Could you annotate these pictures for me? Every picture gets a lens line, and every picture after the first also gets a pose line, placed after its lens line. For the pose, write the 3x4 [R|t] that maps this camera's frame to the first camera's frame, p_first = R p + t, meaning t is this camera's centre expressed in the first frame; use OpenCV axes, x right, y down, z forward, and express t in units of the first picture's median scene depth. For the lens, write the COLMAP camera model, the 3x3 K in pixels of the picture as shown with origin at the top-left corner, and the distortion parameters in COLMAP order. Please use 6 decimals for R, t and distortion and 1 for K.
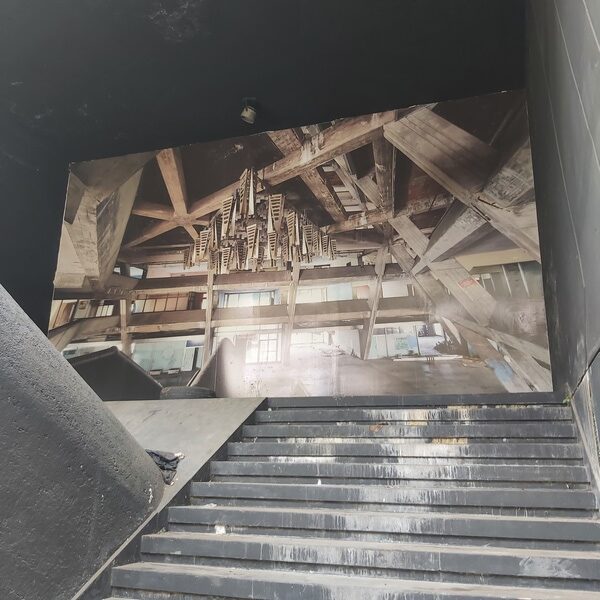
lens RADIAL K [[612.6, 0, 298.7], [0, 612.6, 300.9], [0, 0, 1]] dist [0.022614, 0.000000]
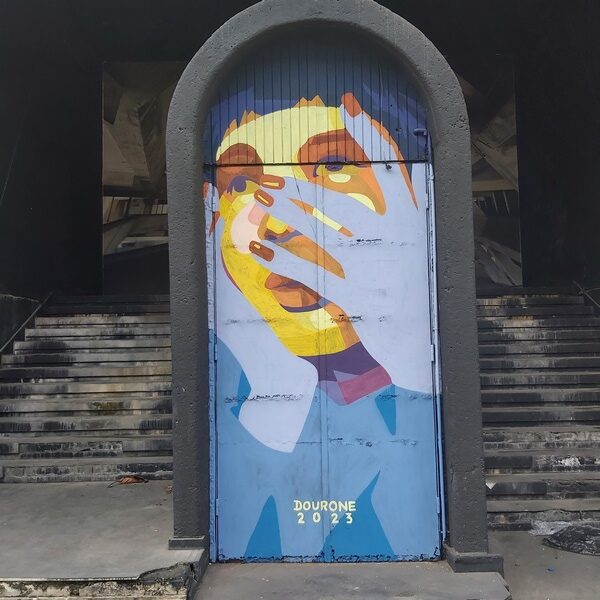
lens RADIAL K [[612.6, 0, 301.7], [0, 612.6, 300.6], [0, 0, 1]] dist [0.022614, 0.000000]
pose [[0.951721, -0.014520, 0.306620, -0.497729], [-0.050599, 0.977796, 0.203361, -0.074988], [-0.302765, -0.209057, 0.929854, -0.214264]]
